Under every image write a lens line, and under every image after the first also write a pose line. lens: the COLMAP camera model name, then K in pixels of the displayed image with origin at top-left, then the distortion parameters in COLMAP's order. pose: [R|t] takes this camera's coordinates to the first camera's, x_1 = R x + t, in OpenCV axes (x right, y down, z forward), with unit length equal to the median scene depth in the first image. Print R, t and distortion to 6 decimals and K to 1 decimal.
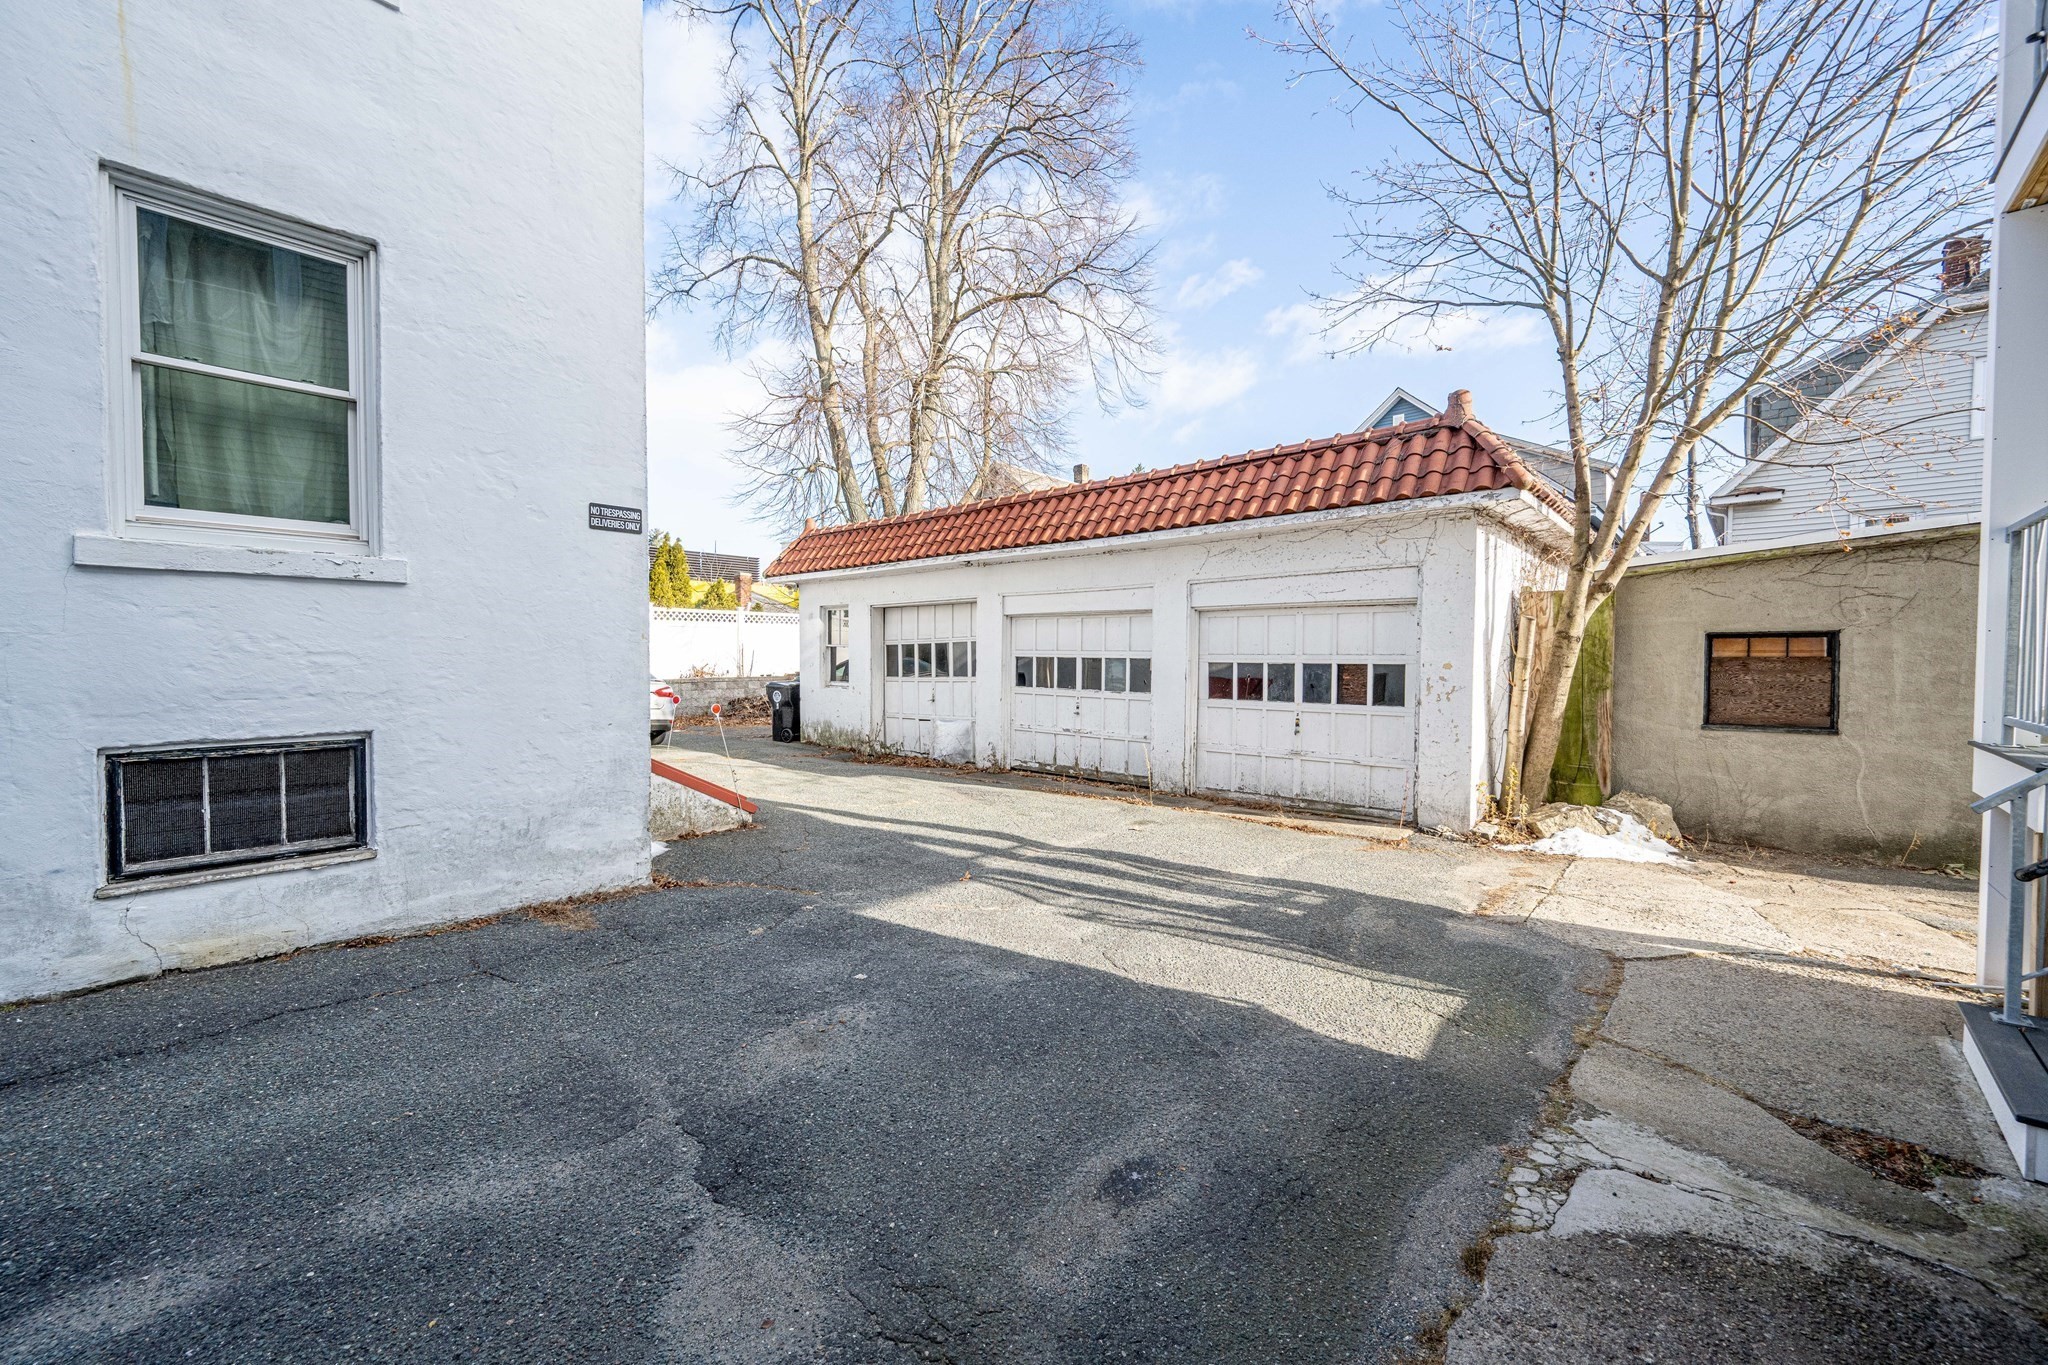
lens RADIAL K [[802.4, 0, 1024.7], [0, 802.4, 663.3], [0, 0, 1]] dist [-0.001037, -0.000198]
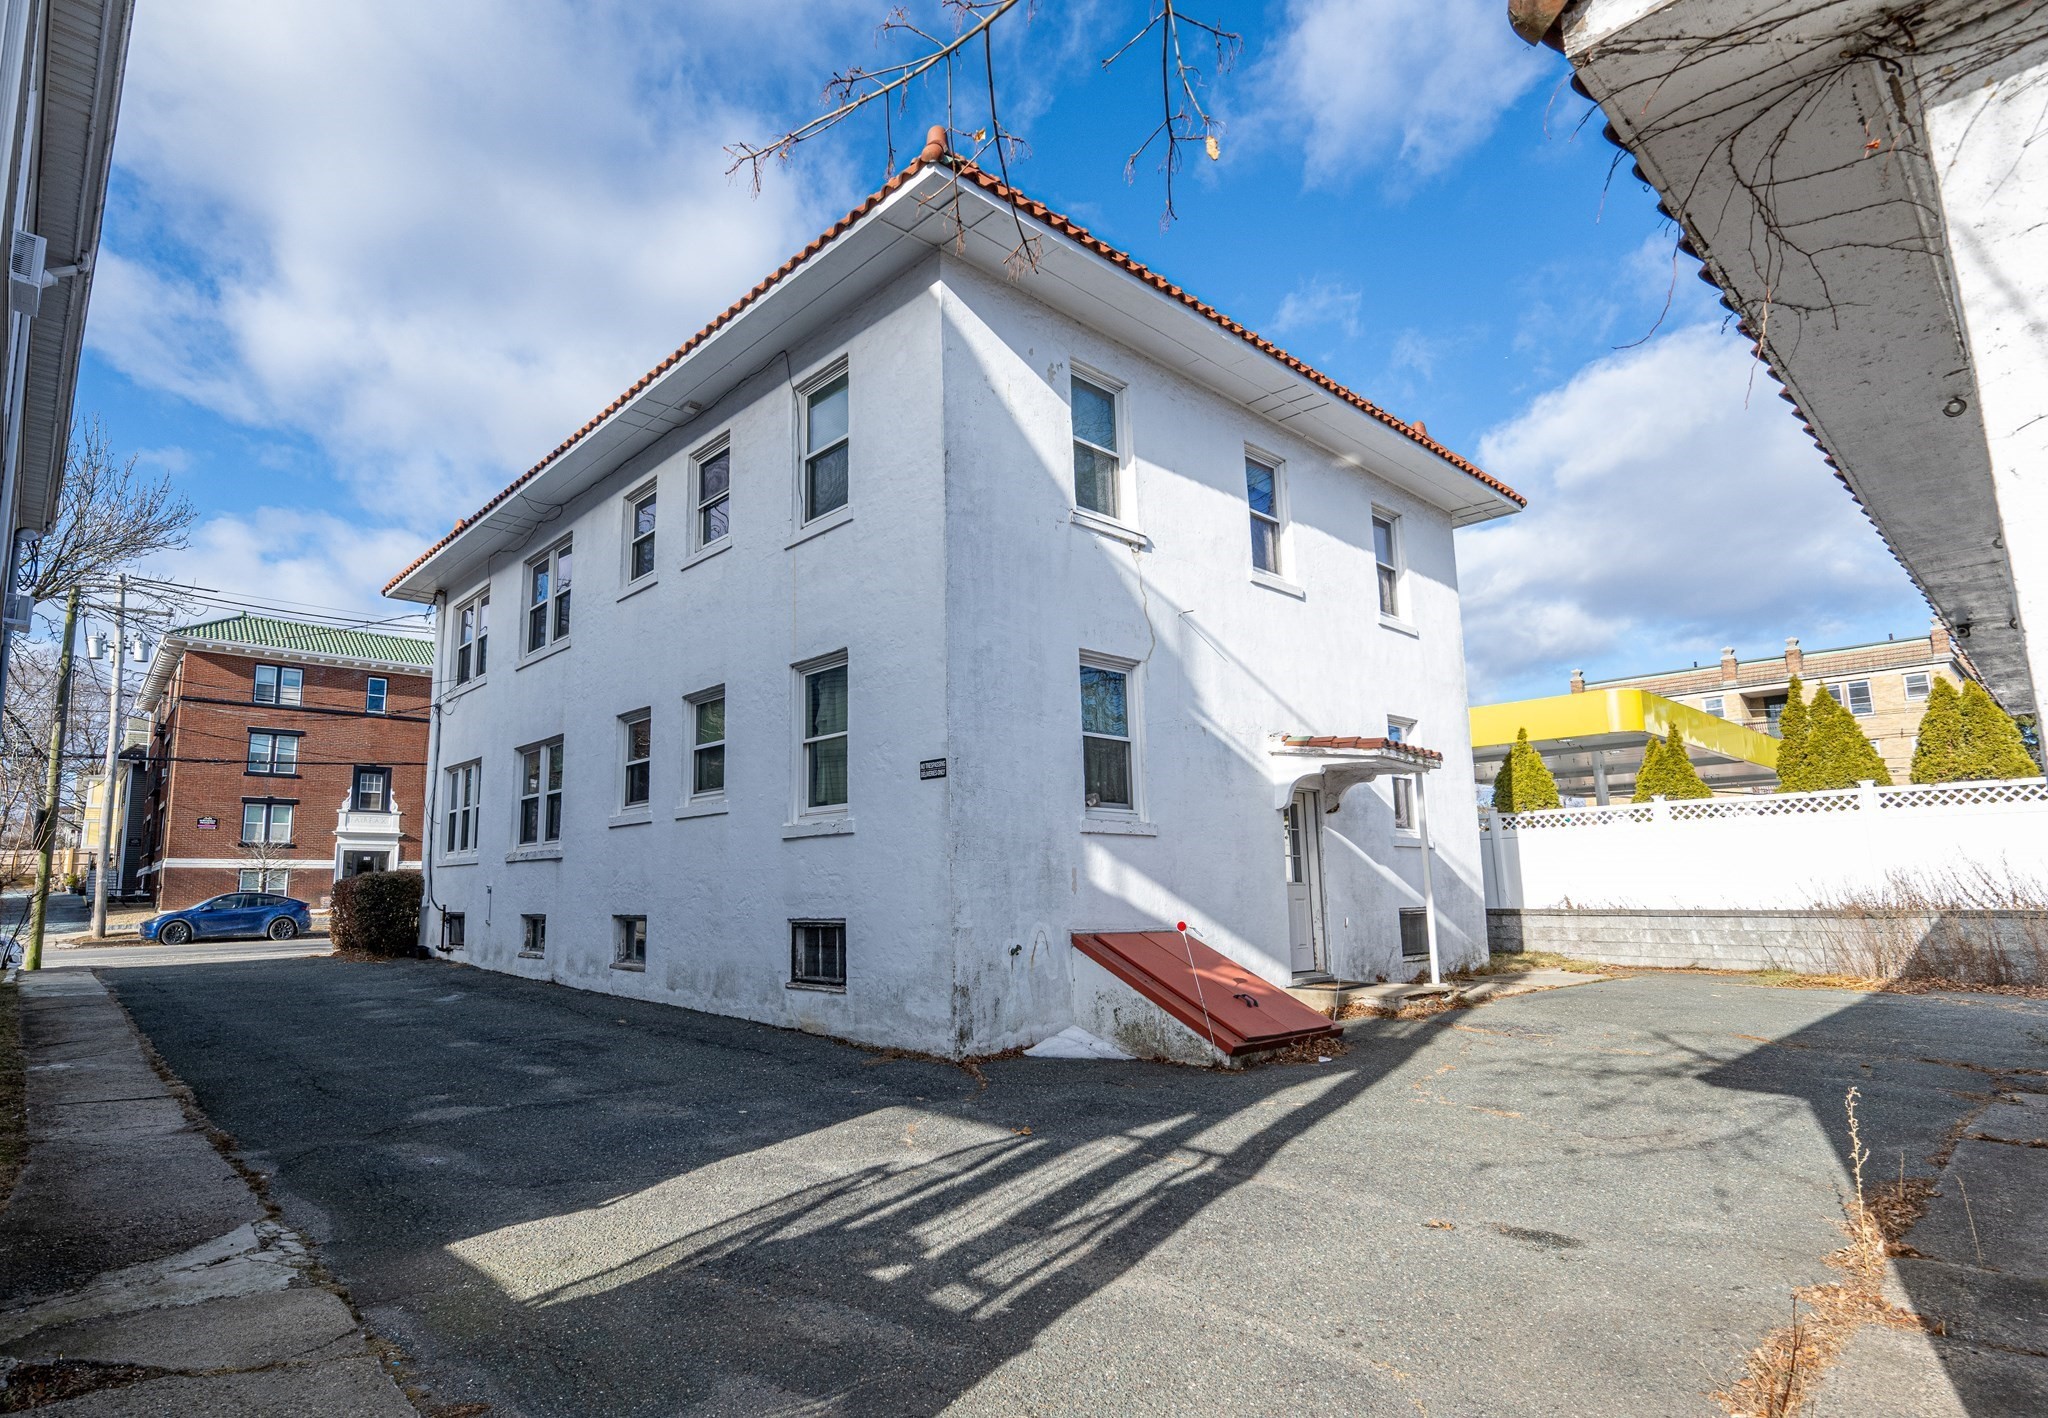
lens RADIAL K [[1209.8, 0, 1024.0], [0, 1209.8, 709.0], [0, 0, 1]] dist [0.001275, -0.000896]
pose [[-0.126227, -0.154478, -0.979900, 1.431728], [0.003639, 0.987722, -0.156180, 0.036262], [0.991995, -0.023280, -0.124115, 1.368225]]
